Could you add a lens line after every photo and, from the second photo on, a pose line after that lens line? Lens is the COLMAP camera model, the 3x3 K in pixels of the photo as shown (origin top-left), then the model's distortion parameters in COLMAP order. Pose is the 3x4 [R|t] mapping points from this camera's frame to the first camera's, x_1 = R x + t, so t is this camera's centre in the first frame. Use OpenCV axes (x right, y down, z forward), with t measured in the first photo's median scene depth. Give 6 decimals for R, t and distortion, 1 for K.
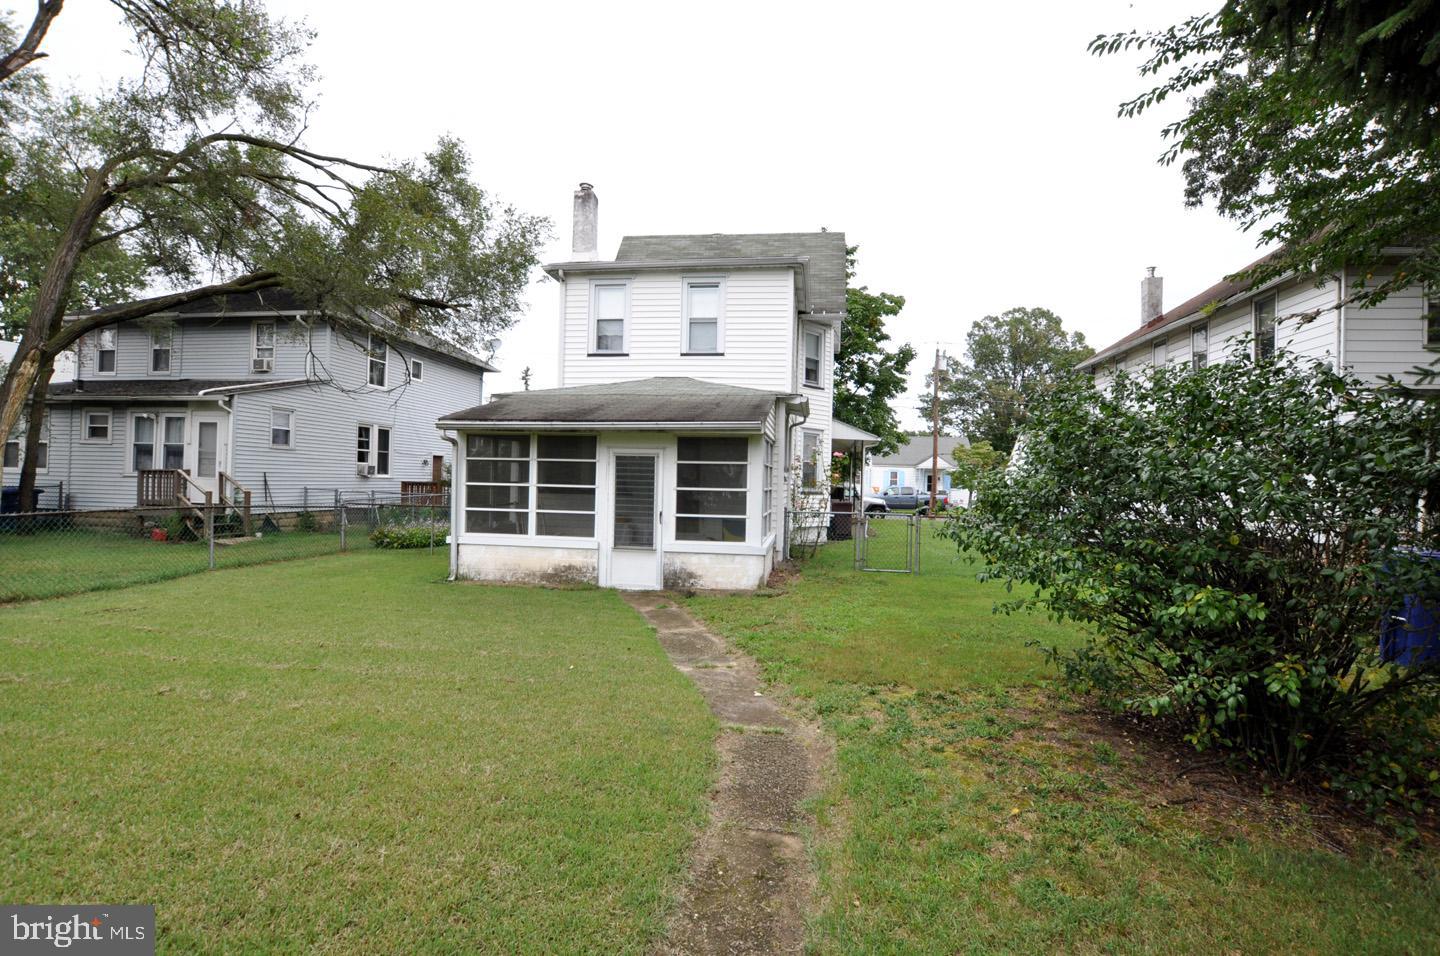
lens RADIAL K [[663.5, 0, 720.0], [0, 663.5, 478.0], [0, 0, 1]] dist [-0.049582, 0.000131]
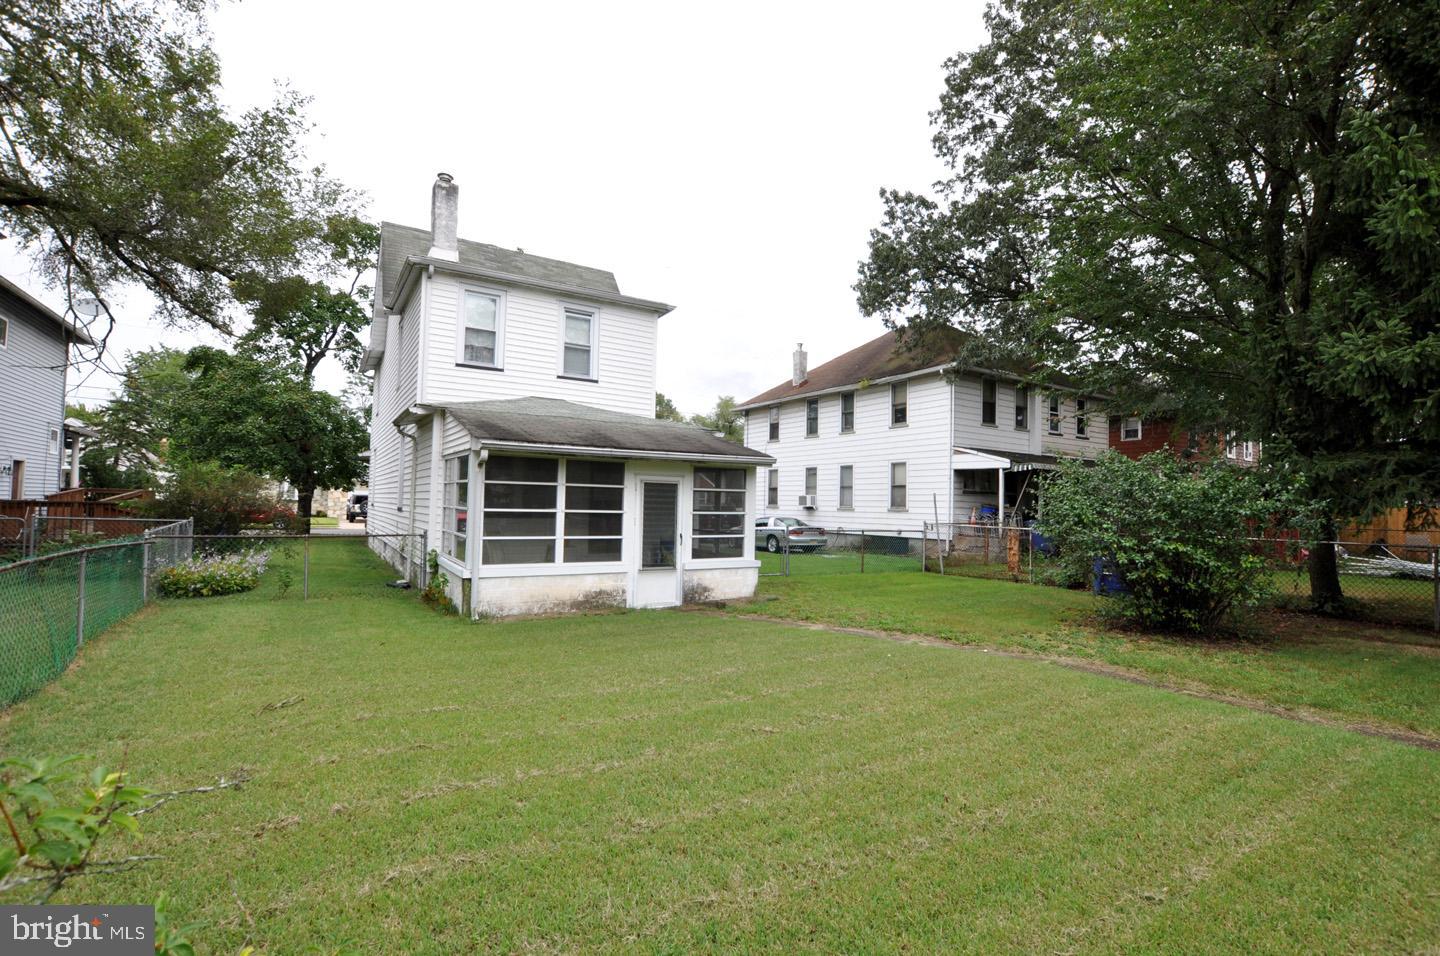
lens RADIAL K [[663.5, 0, 720.0], [0, 663.5, 478.0], [0, 0, 1]] dist [-0.049582, 0.000131]
pose [[0.760555, 0.021978, 0.648901, -0.741455], [-0.007581, 0.999659, -0.024972, -0.014940], [-0.649229, 0.014073, 0.760463, 0.115510]]
